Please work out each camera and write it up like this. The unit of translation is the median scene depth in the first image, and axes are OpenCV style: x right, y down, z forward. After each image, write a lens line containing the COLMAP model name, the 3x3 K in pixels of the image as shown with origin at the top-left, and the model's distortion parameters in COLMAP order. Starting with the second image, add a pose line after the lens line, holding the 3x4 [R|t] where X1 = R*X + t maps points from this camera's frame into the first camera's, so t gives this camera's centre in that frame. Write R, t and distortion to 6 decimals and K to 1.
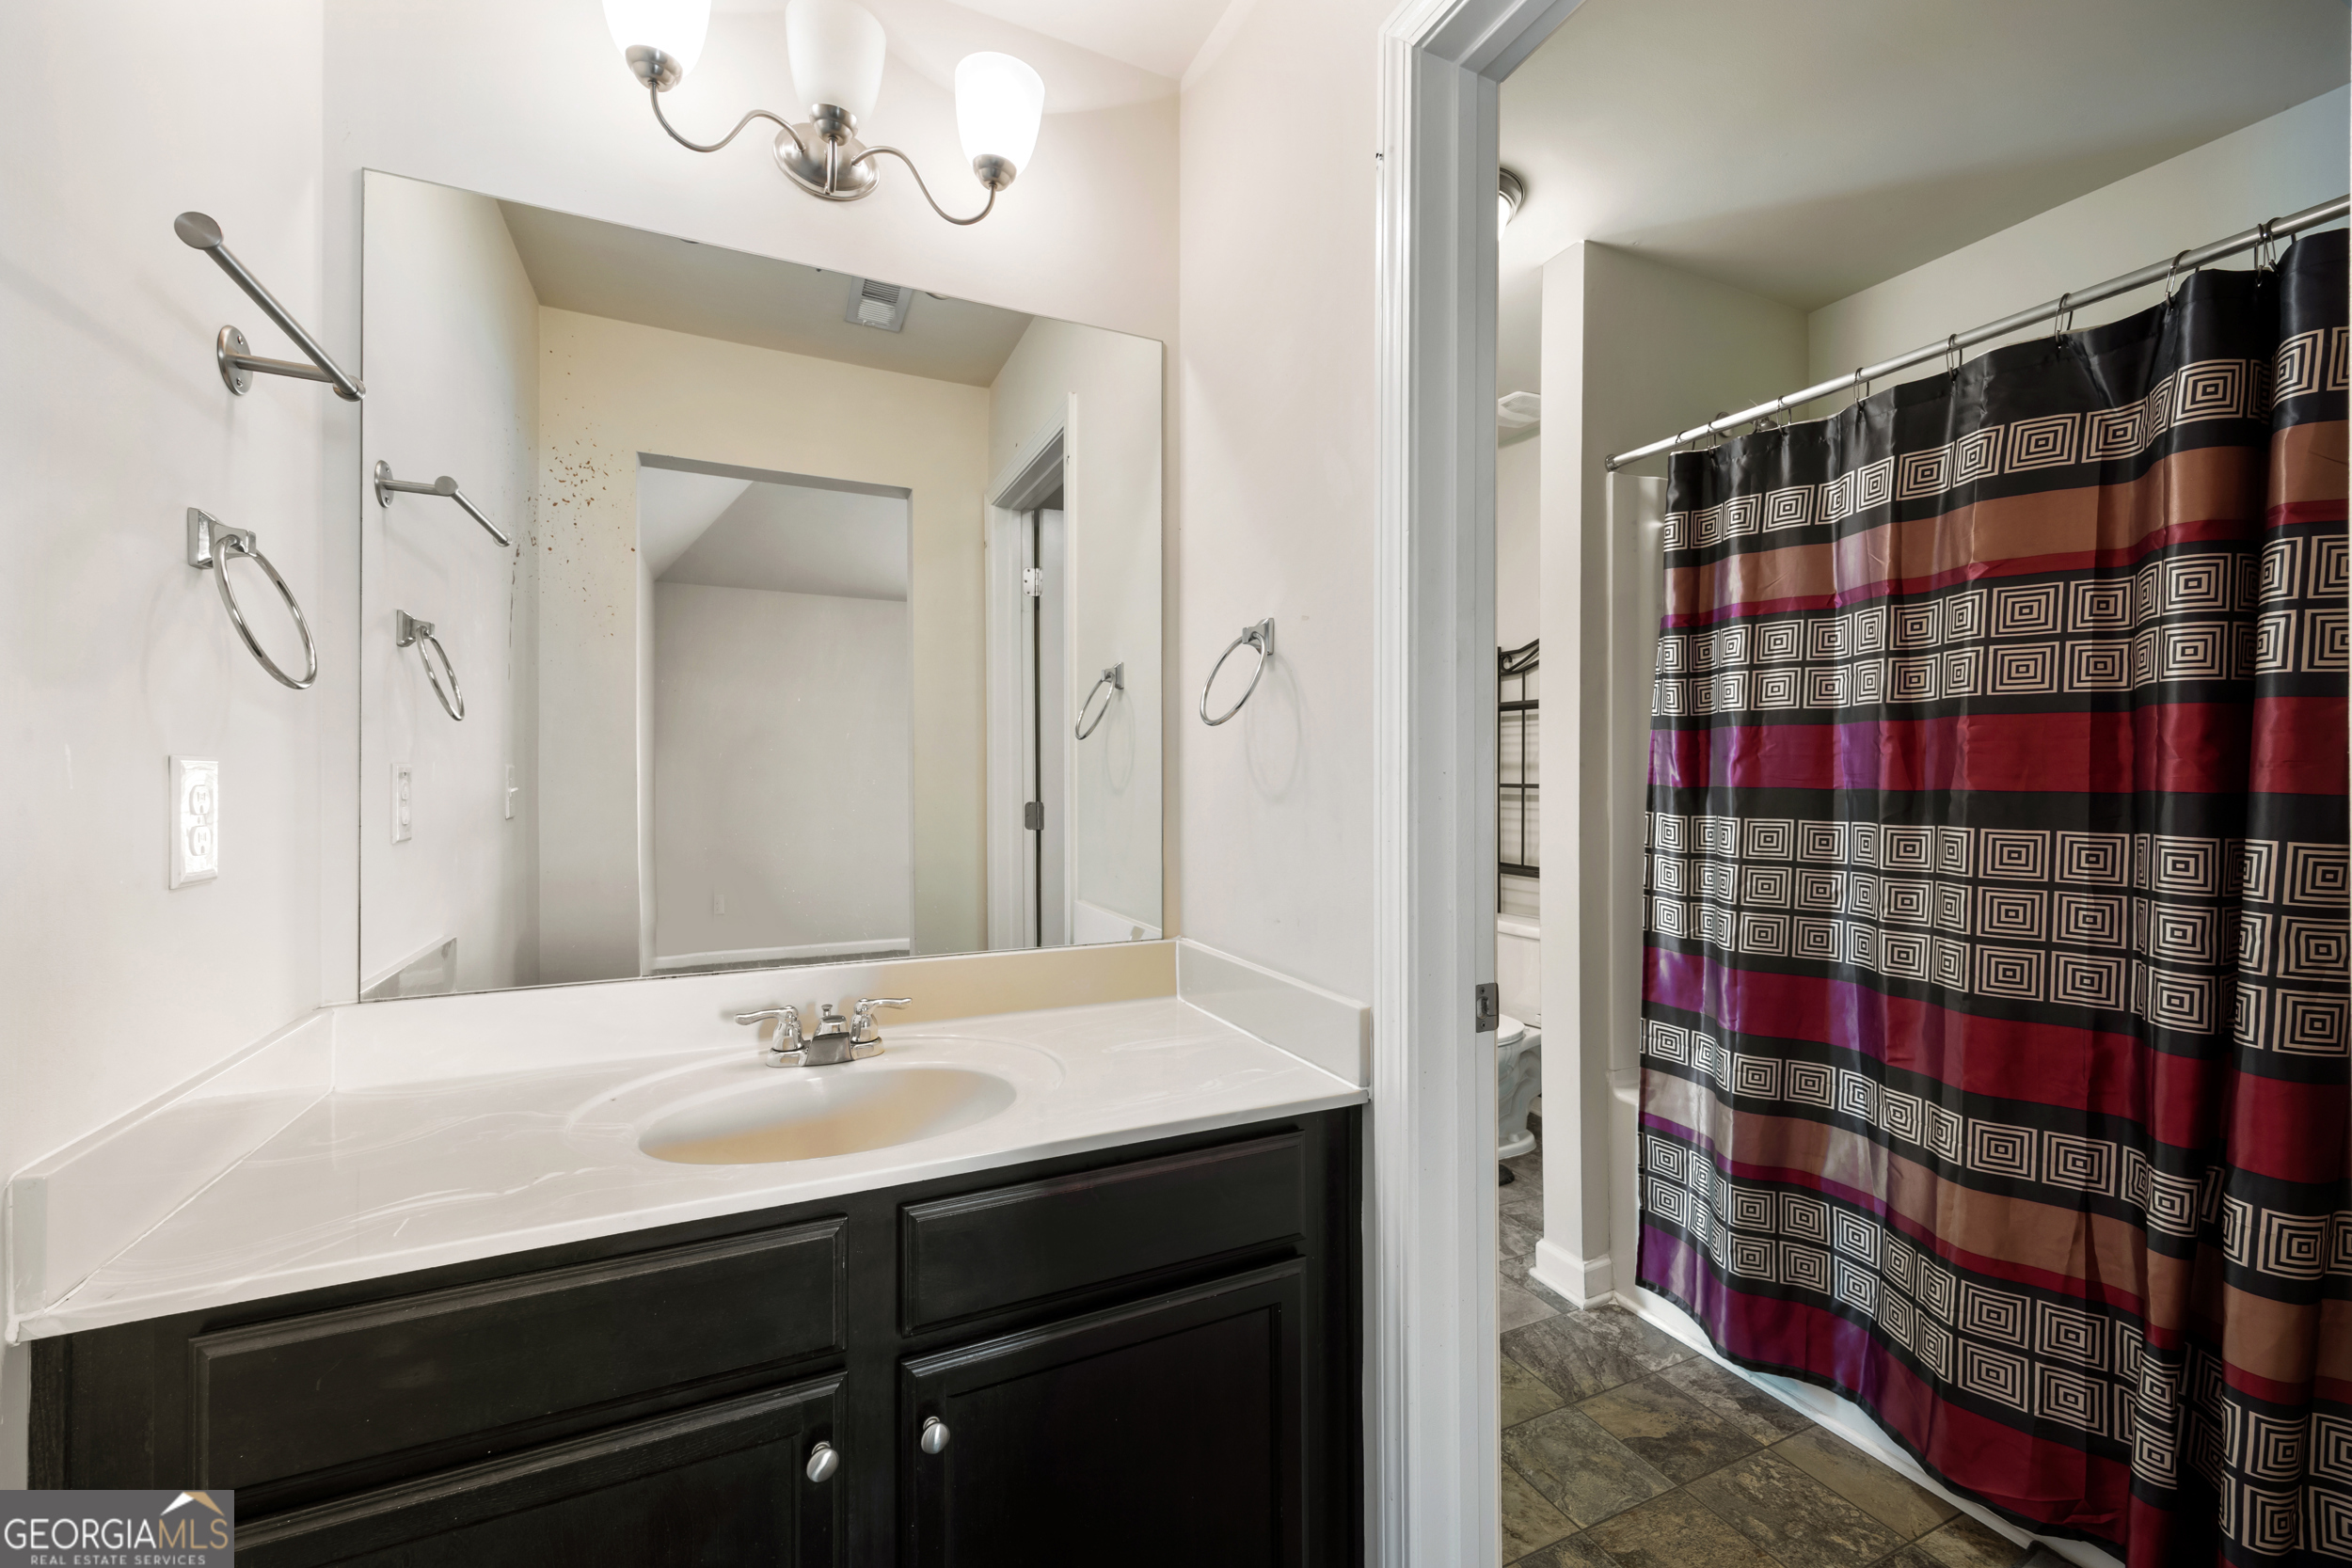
lens RADIAL K [[903.8, 0, 1176.0], [0, 903.8, 784.0], [0, 0, 1]] dist [0.002974, 0.000207]
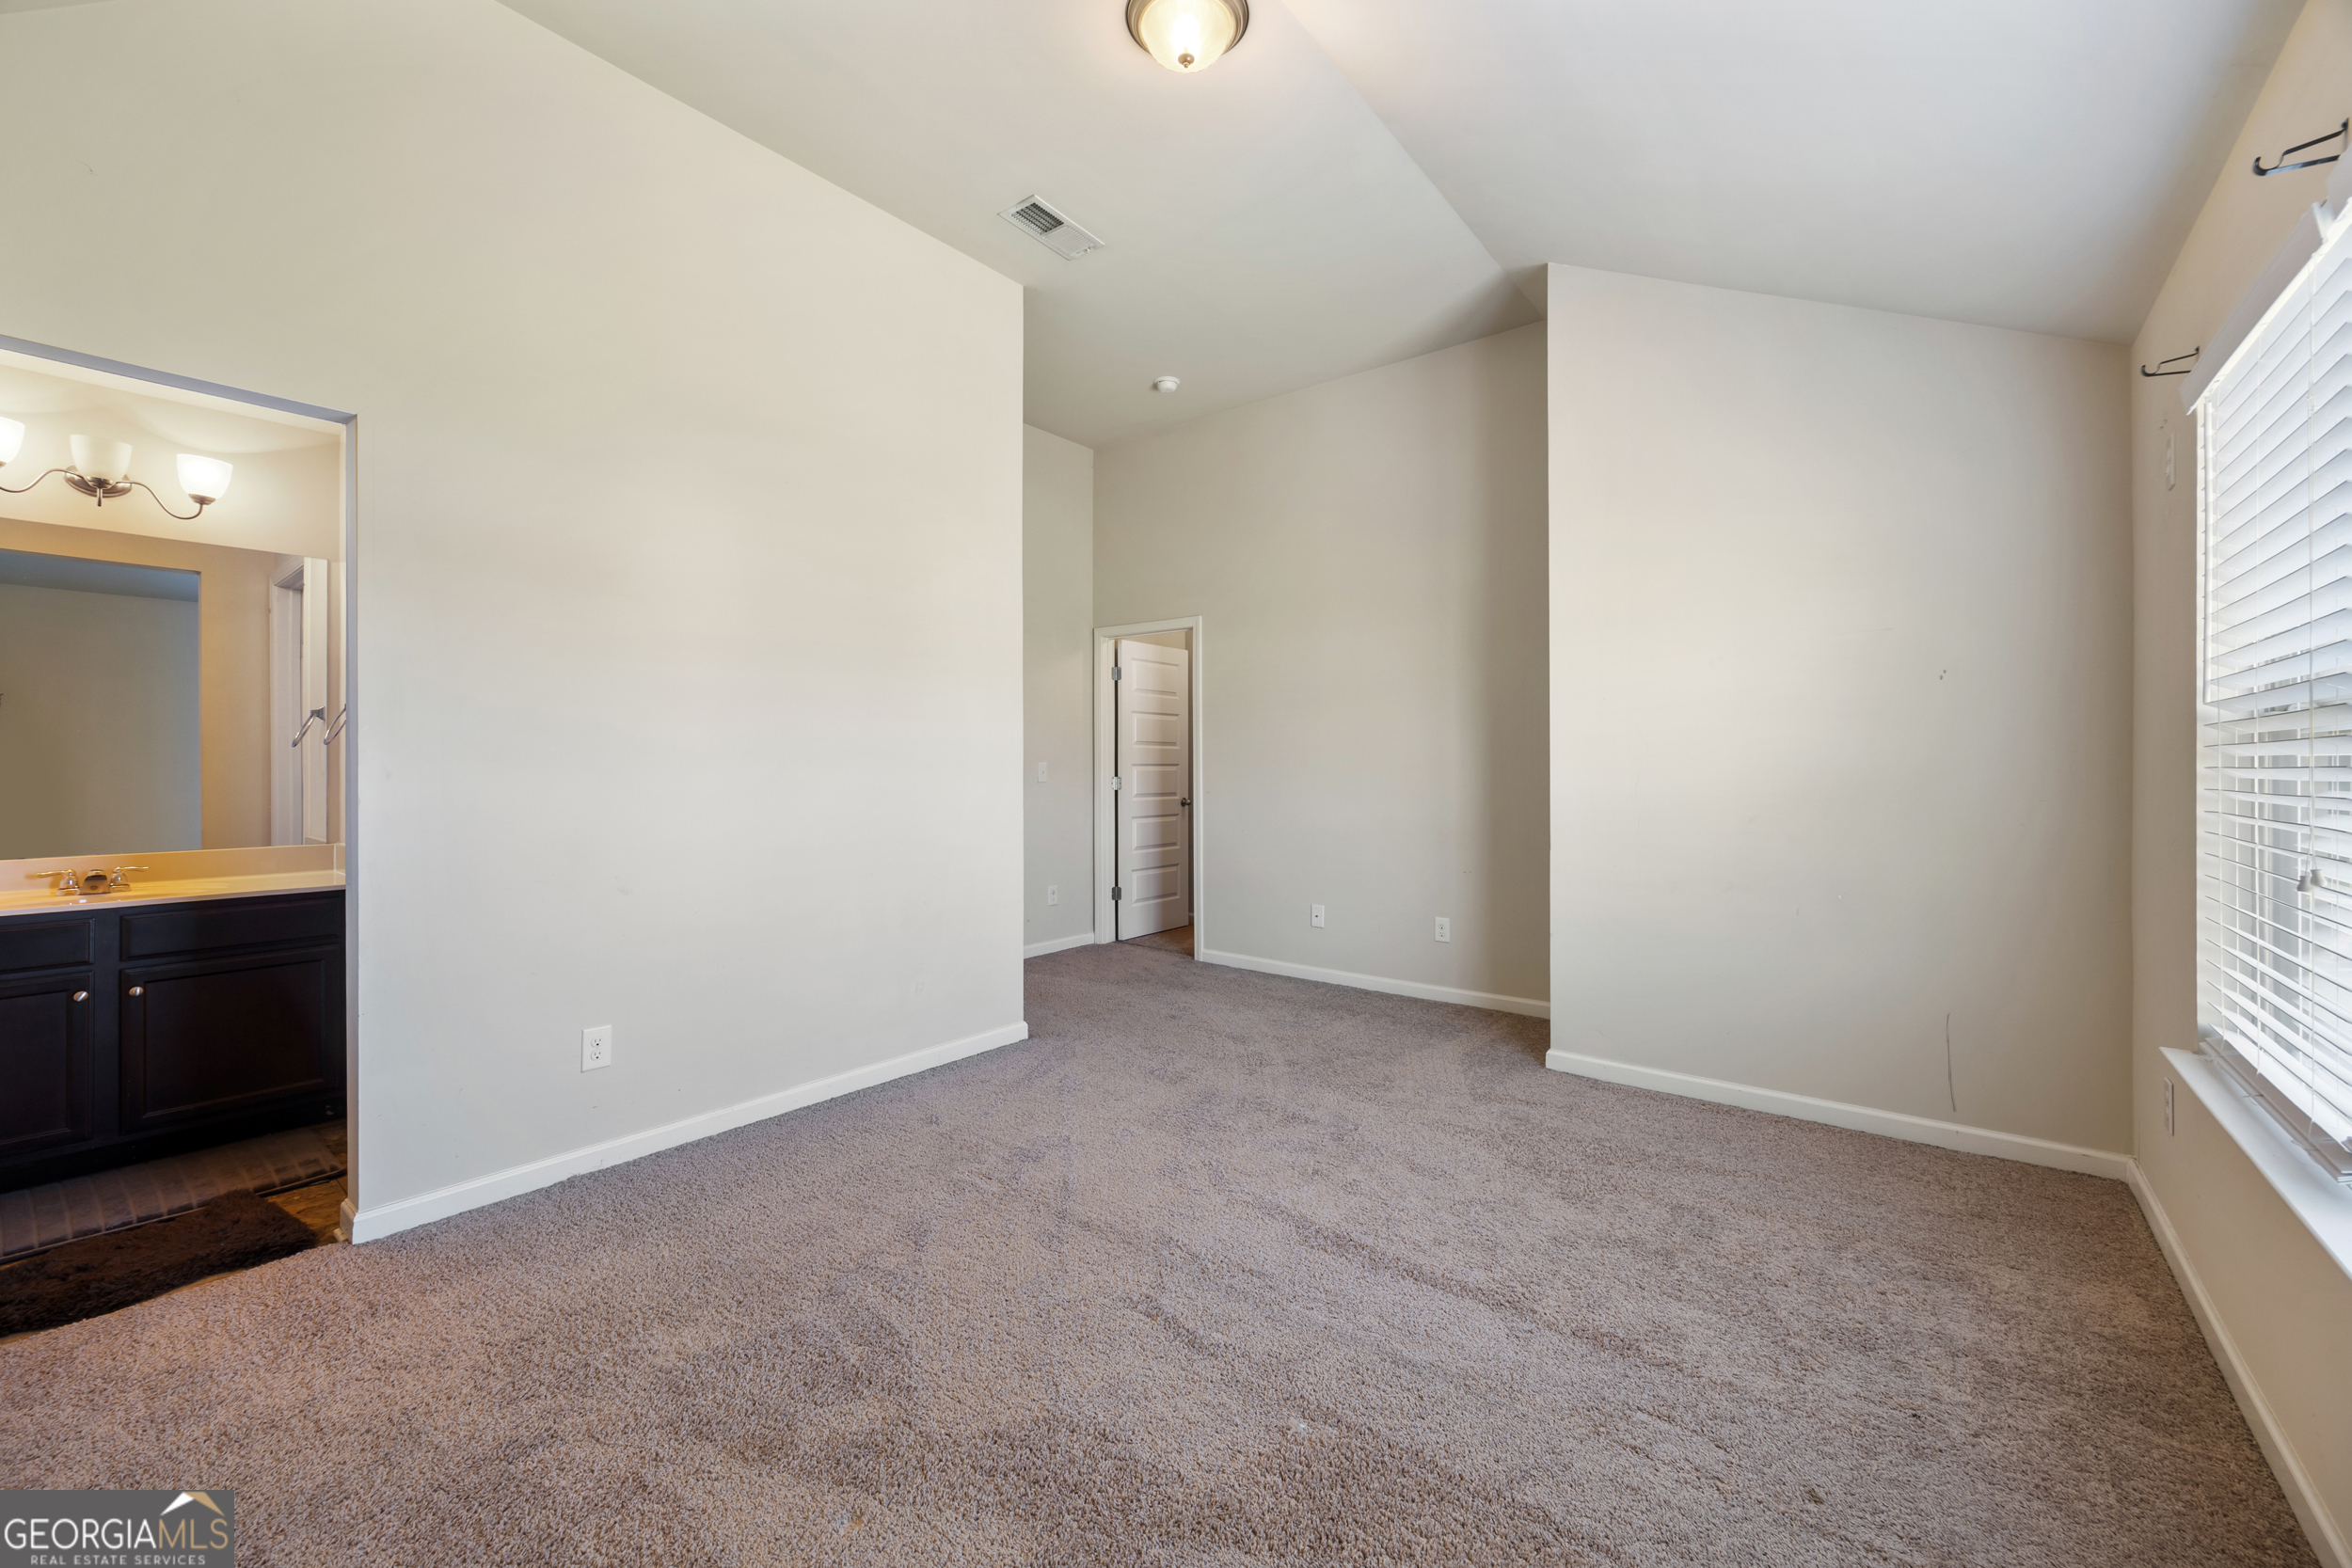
lens RADIAL K [[922.0, 0, 1180.9], [0, 922.0, 754.1], [0, 0, 1]] dist [0.019775, -0.008504]
pose [[0.901026, -0.003823, 0.433749, 1.024228], [0.012444, 0.999777, -0.017037, 0.036559], [-0.433587, 0.020749, 0.900873, -2.222666]]
